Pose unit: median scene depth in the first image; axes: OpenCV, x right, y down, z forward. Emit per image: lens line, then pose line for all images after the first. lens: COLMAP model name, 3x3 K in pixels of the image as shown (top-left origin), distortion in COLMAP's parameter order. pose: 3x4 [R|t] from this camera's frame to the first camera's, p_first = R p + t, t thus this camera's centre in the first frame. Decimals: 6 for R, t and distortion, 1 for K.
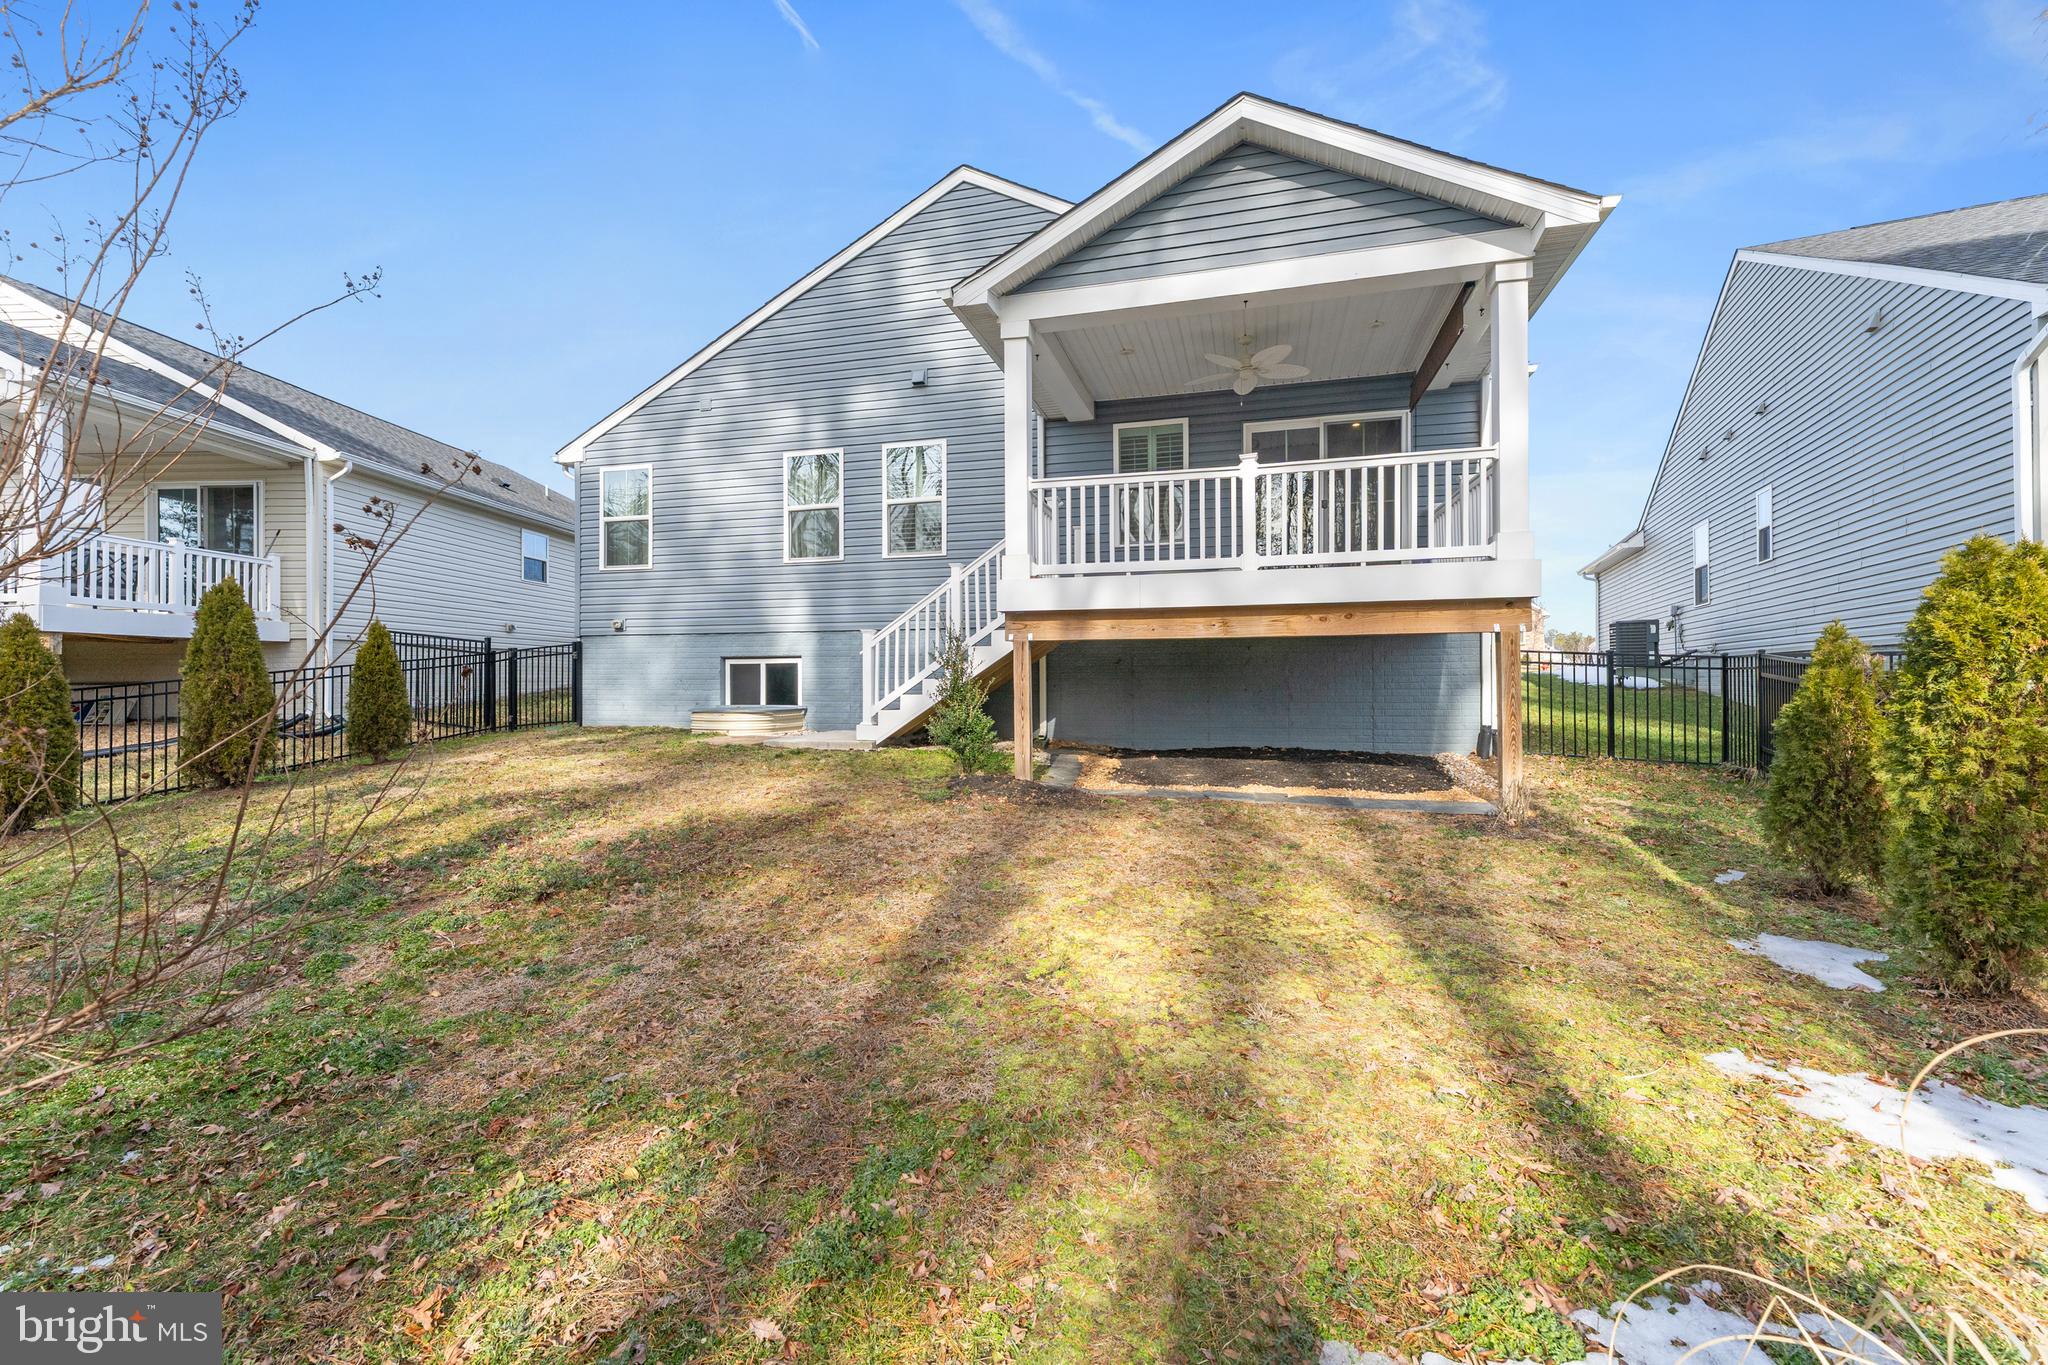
lens RADIAL K [[838.7, 0, 1027.5], [0, 838.7, 683.3], [0, 0, 1]] dist [-0.006883, 0.001863]
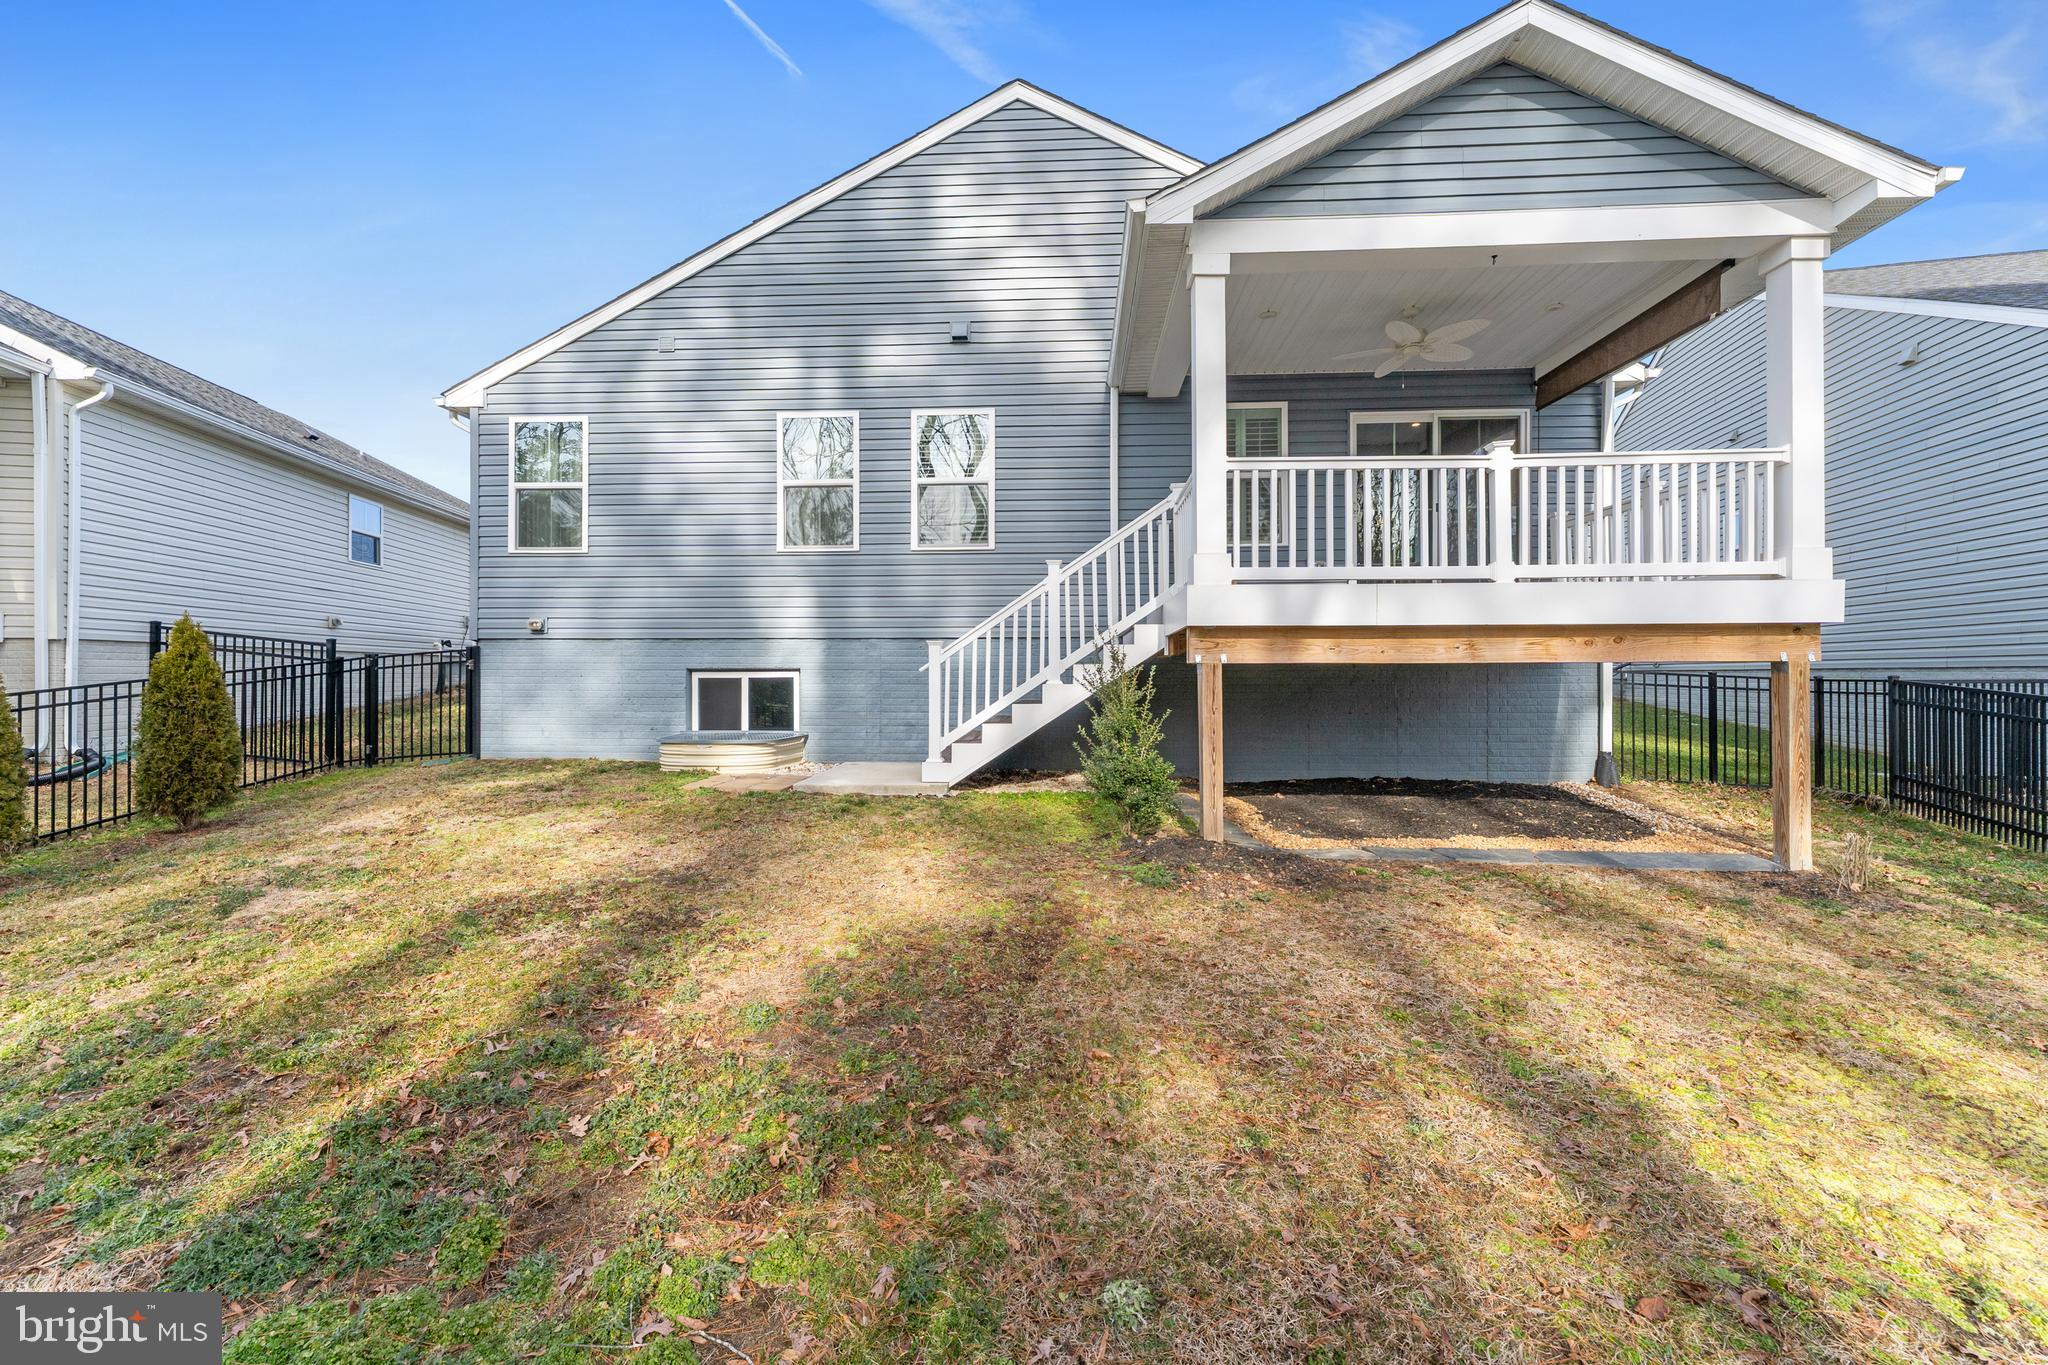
lens RADIAL K [[838.7, 0, 1032.1], [0, 838.7, 677.4], [0, 0, 1]] dist [-0.006883, 0.001863]
pose [[0.978818, 0.003451, 0.204705, -0.247474], [-0.002991, 0.999992, -0.002558, -0.026207], [-0.204712, 0.001891, 0.978820, 0.201299]]
